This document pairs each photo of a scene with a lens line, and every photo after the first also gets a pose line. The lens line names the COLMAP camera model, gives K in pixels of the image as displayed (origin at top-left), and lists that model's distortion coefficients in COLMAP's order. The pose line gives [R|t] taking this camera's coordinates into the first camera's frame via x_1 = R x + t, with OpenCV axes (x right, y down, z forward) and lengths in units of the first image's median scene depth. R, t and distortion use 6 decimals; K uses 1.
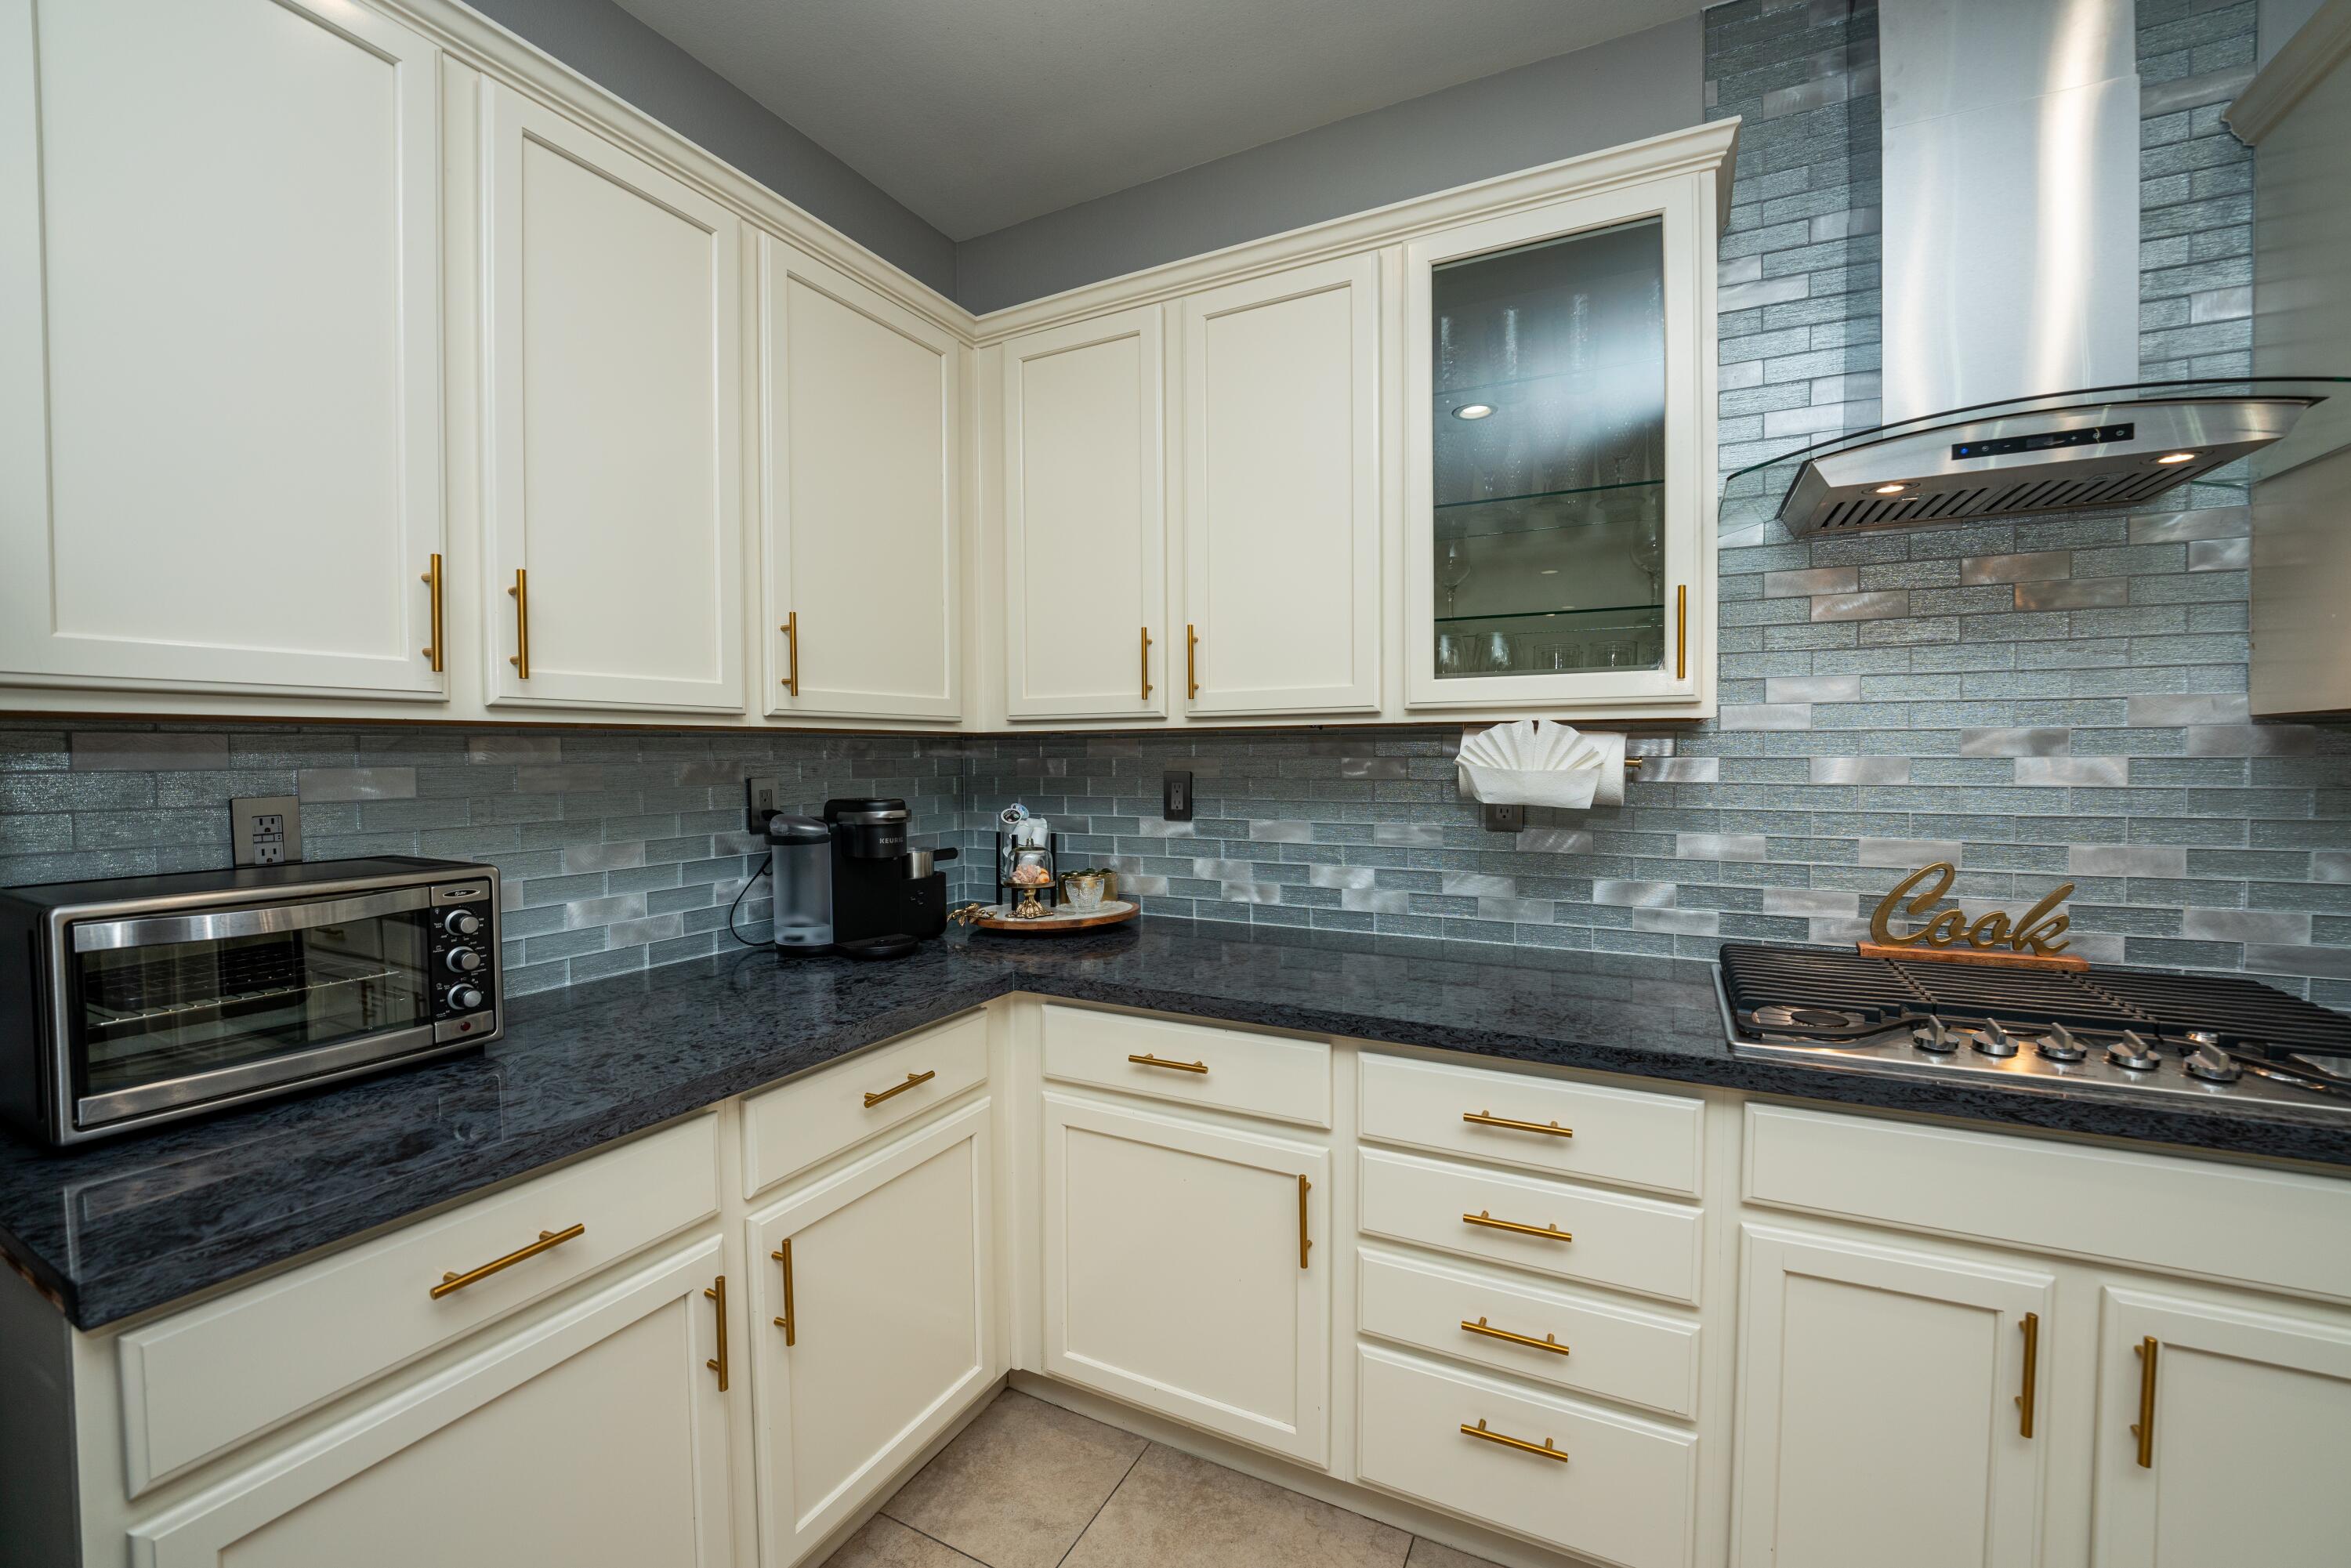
lens RADIAL K [[943.6, 0, 1177.5], [0, 943.6, 778.1], [0, 0, 1]] dist [-0.030549, 0.003510]
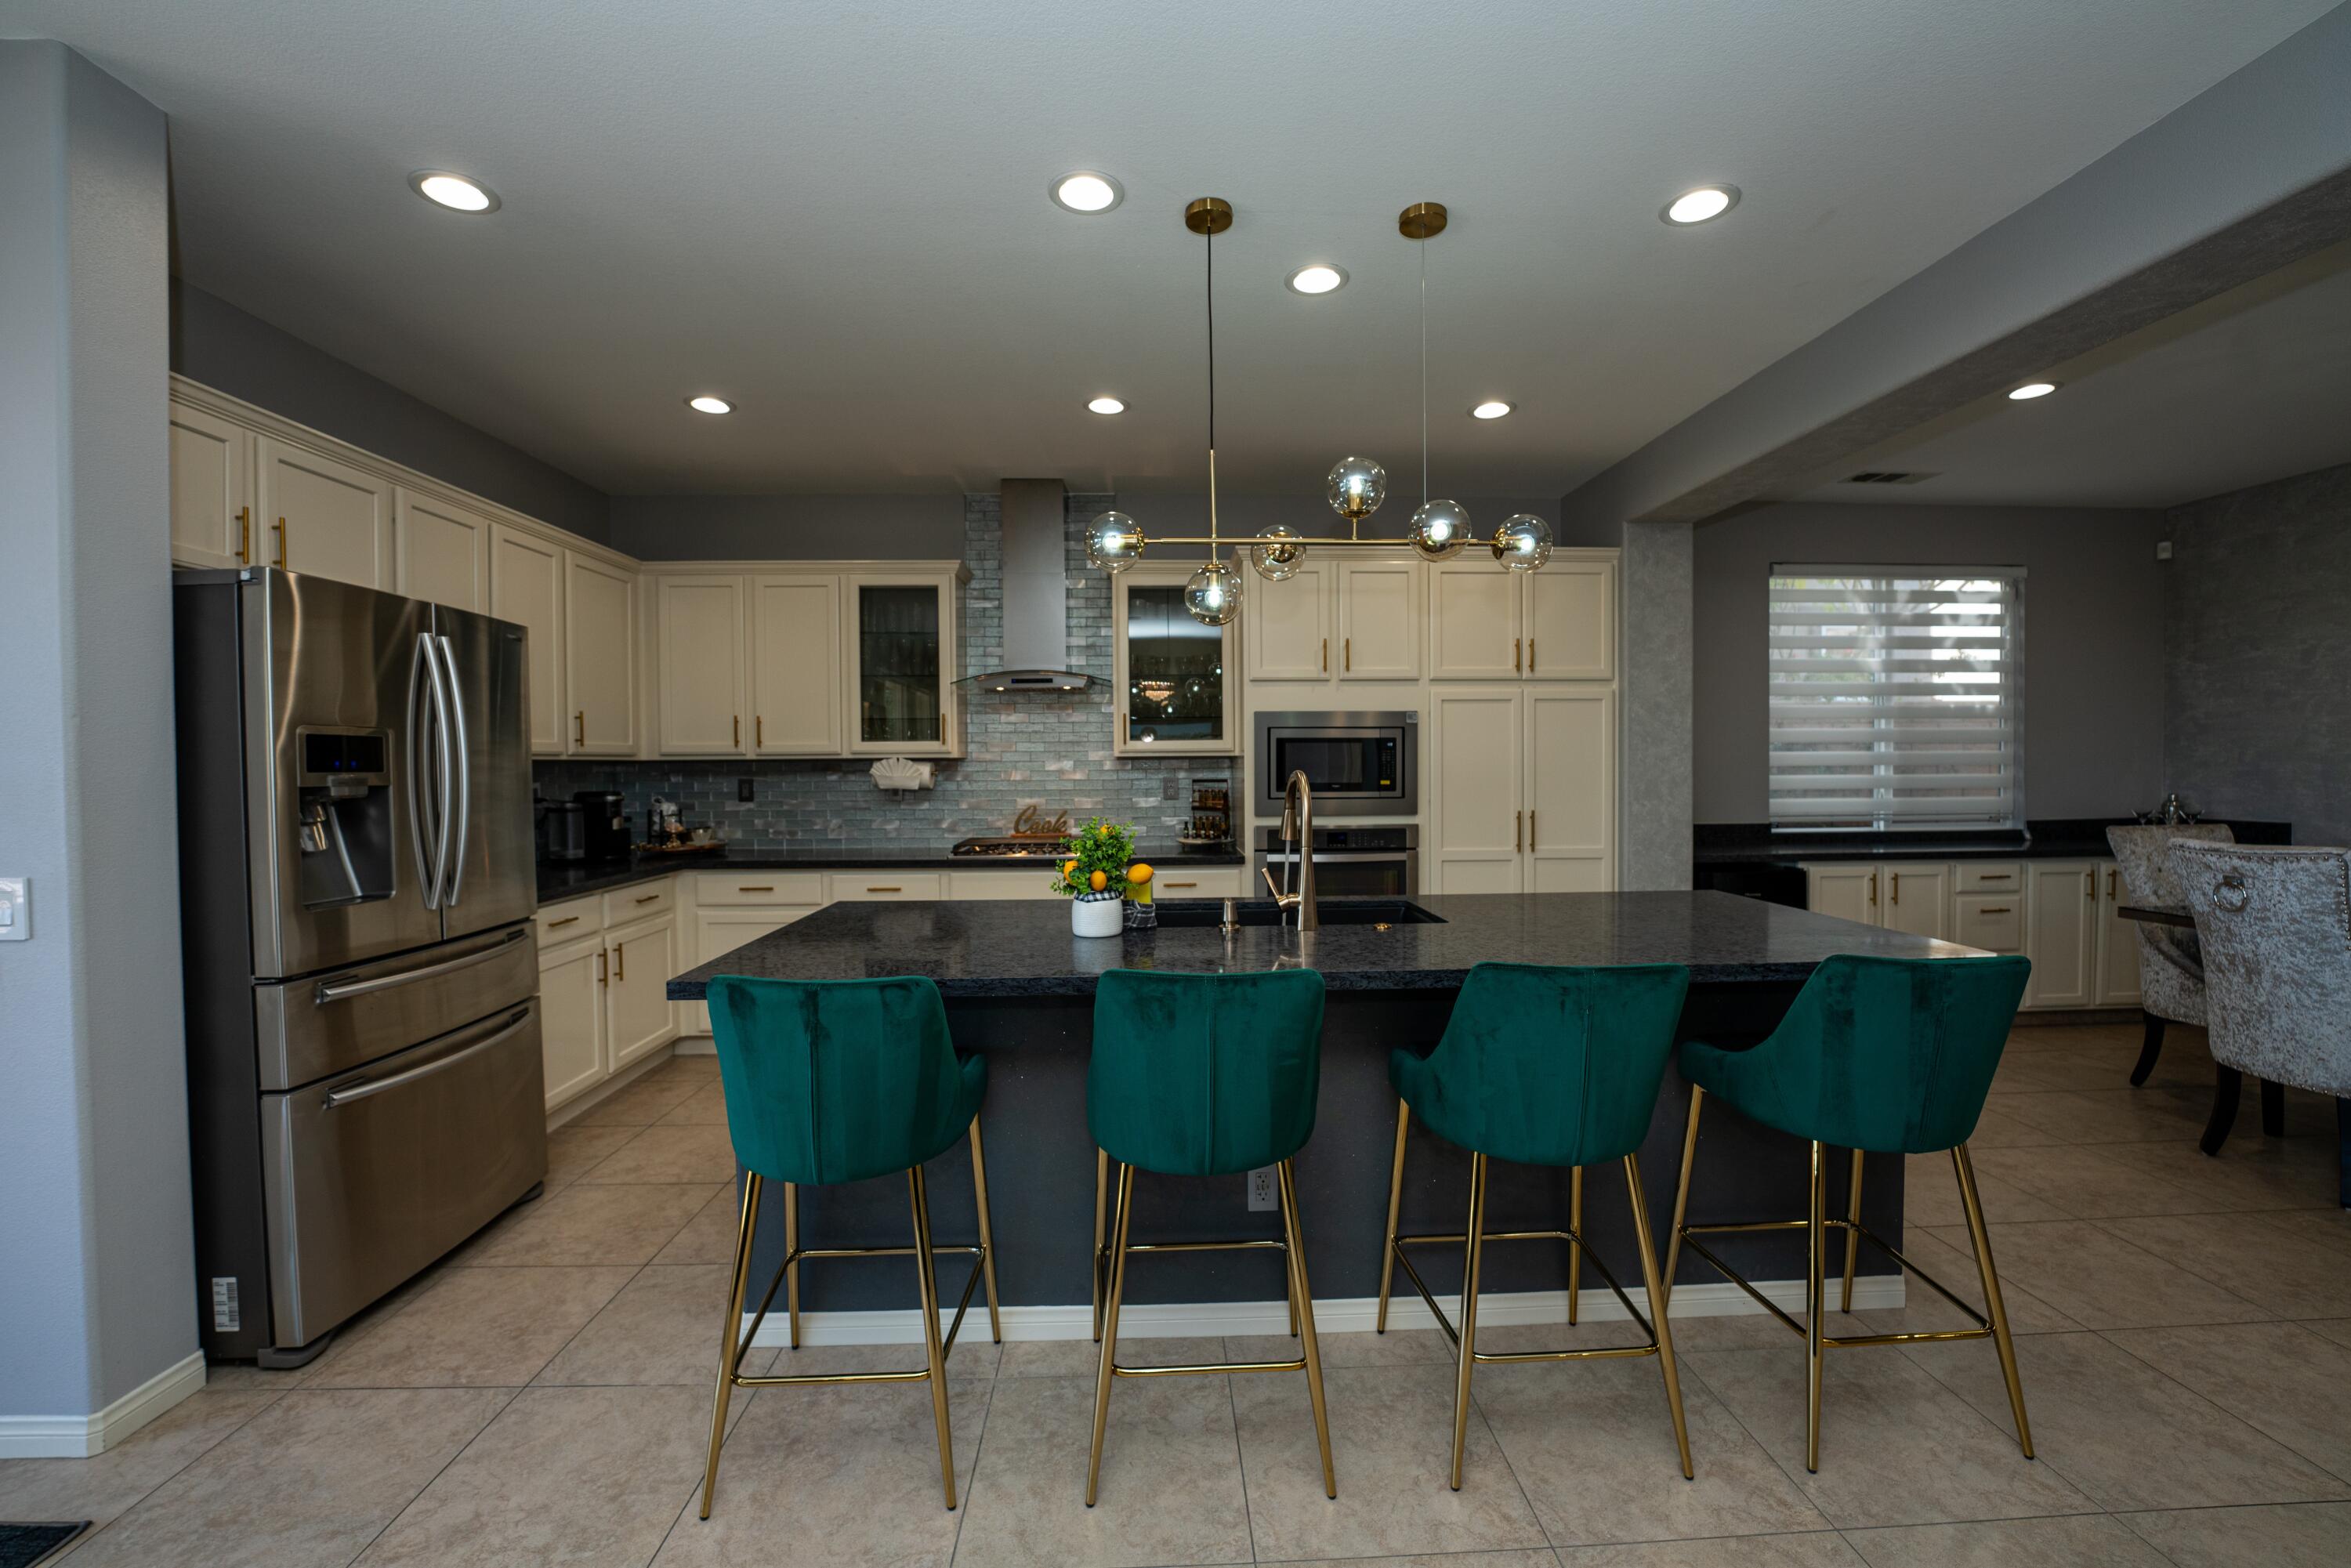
lens RADIAL K [[943.6, 0, 1188.4], [0, 943.6, 774.6], [0, 0, 1]] dist [-0.030549, 0.003510]
pose [[0.866289, -0.004756, 0.499520, -0.247966], [0.013744, 0.999803, -0.014316, 0.036204], [-0.499354, 0.019267, 0.866184, -1.709460]]
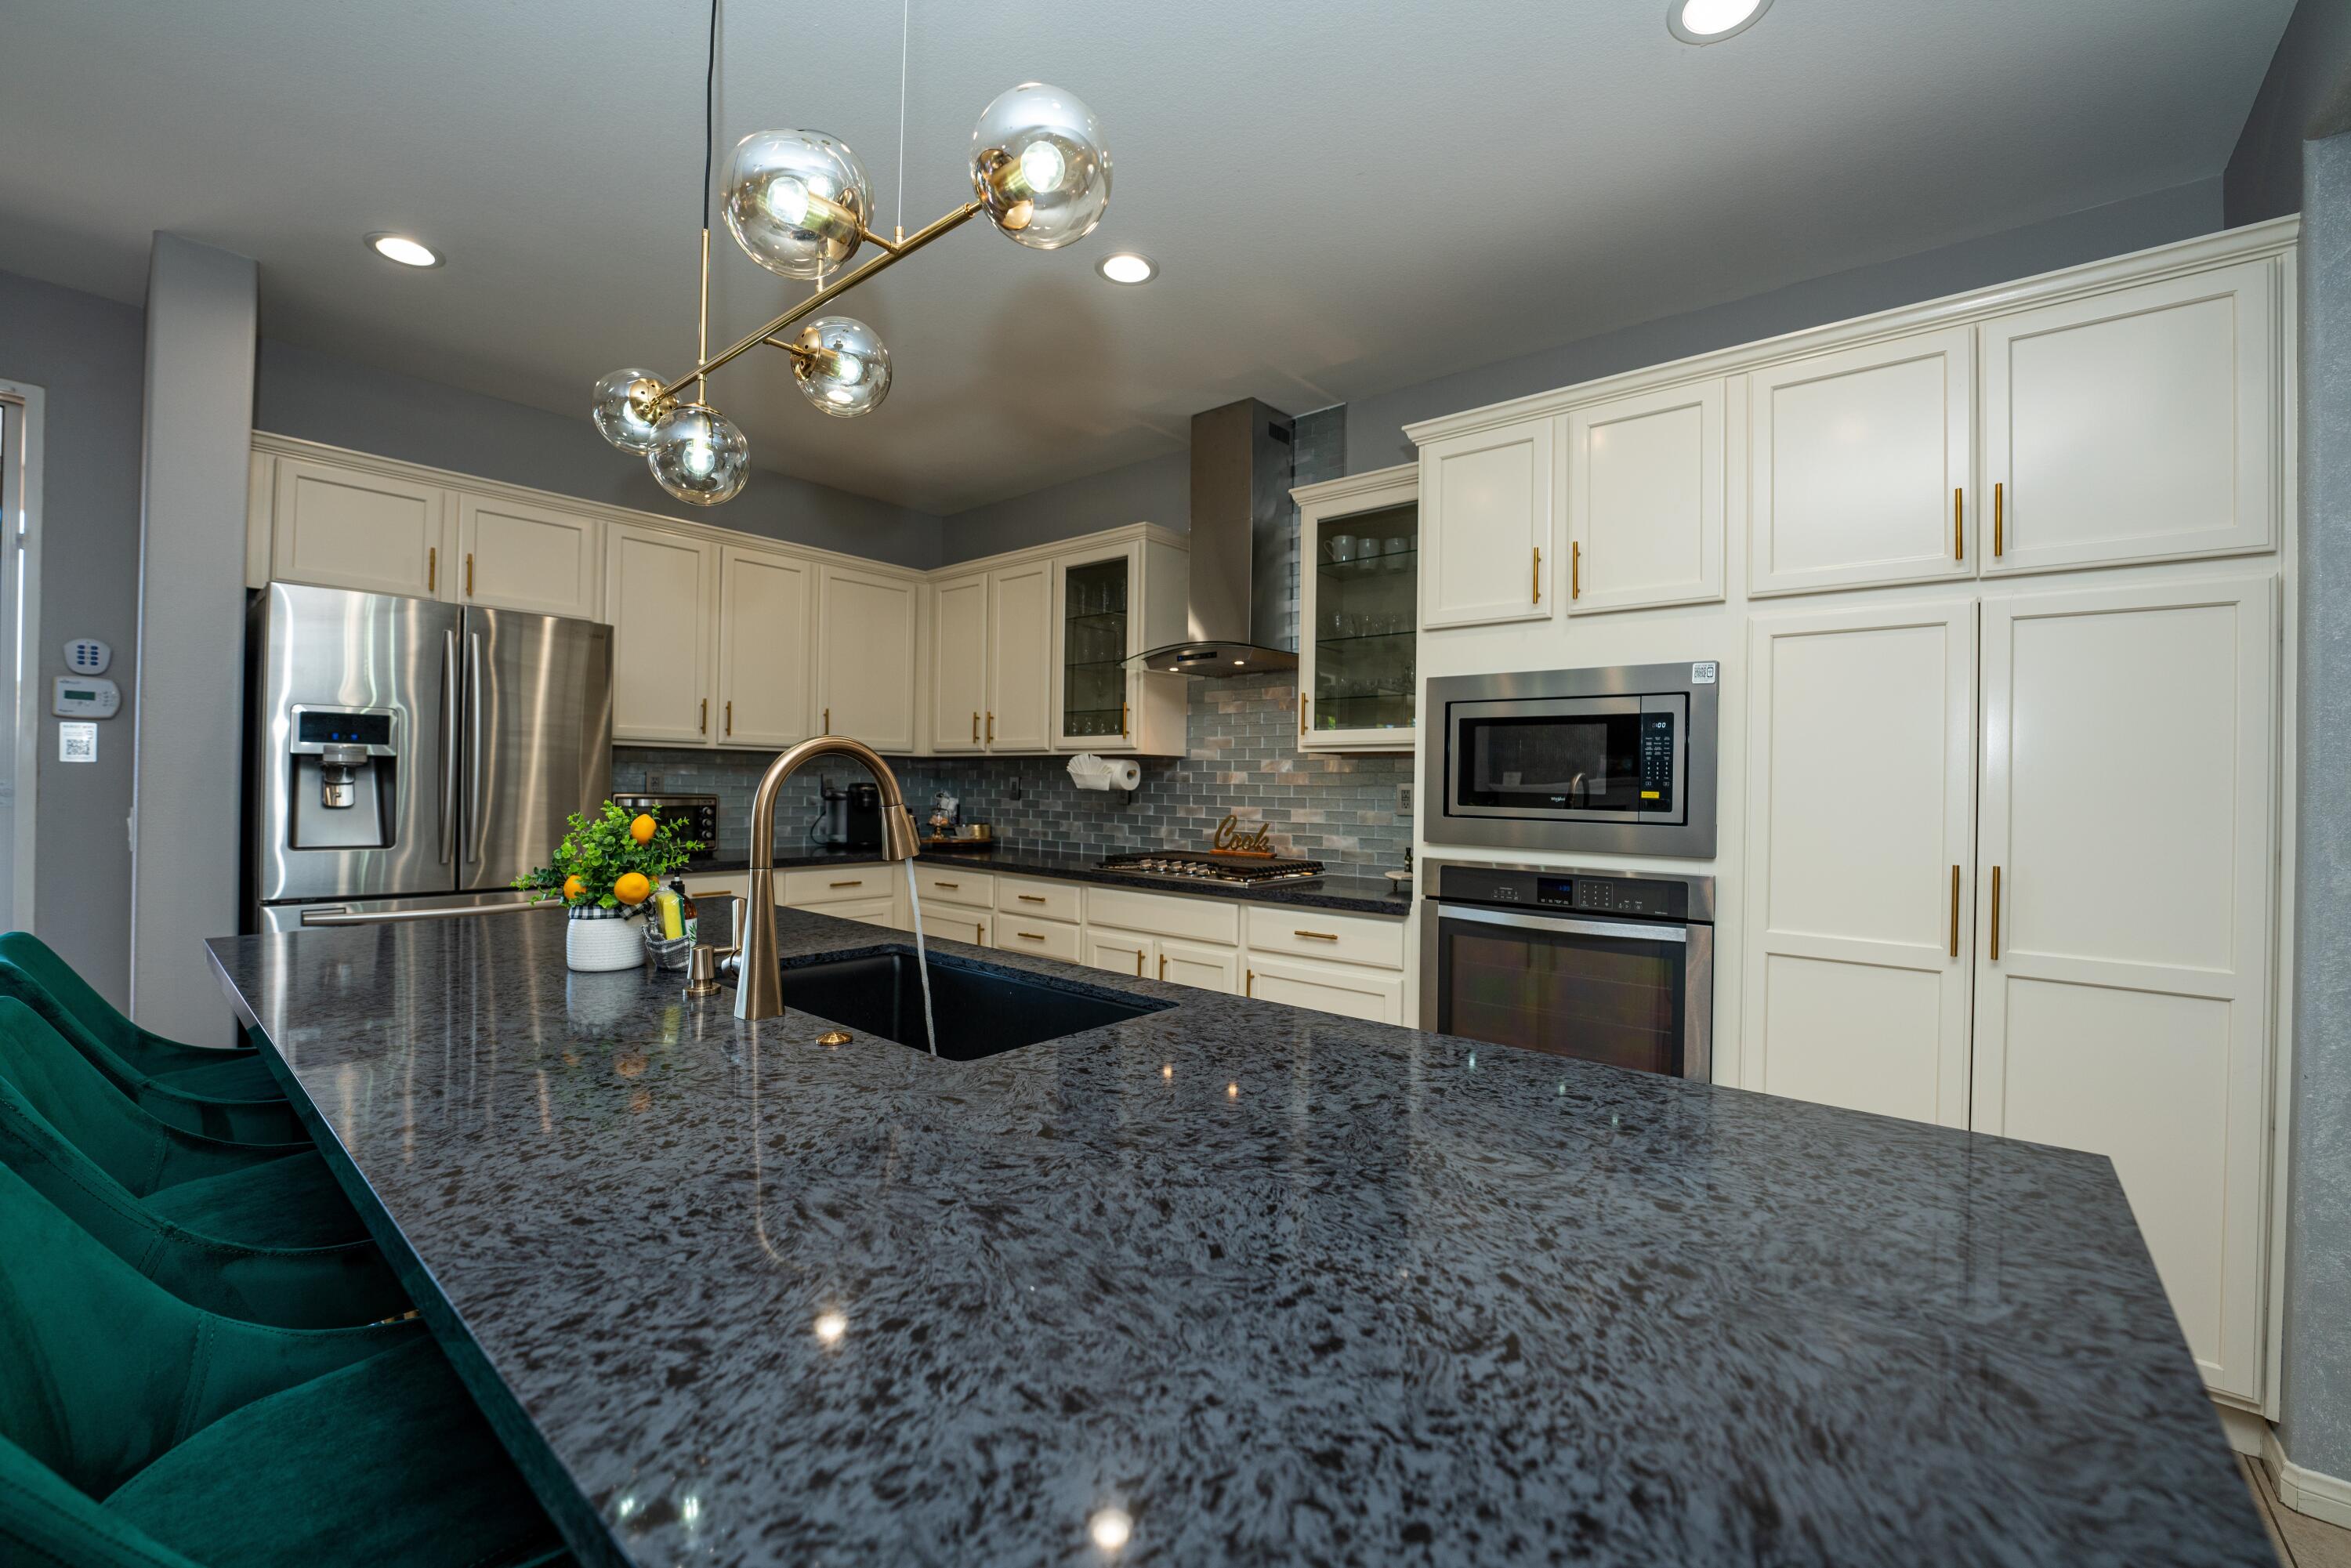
lens RADIAL K [[943.6, 0, 1188.6], [0, 943.6, 782.4], [0, 0, 1]] dist [-0.030549, 0.003510]
pose [[0.977151, 0.023044, -0.211293, 1.080301], [-0.029287, 0.999221, -0.026463, 0.064705], [0.210518, 0.032046, 0.977065, -1.276944]]
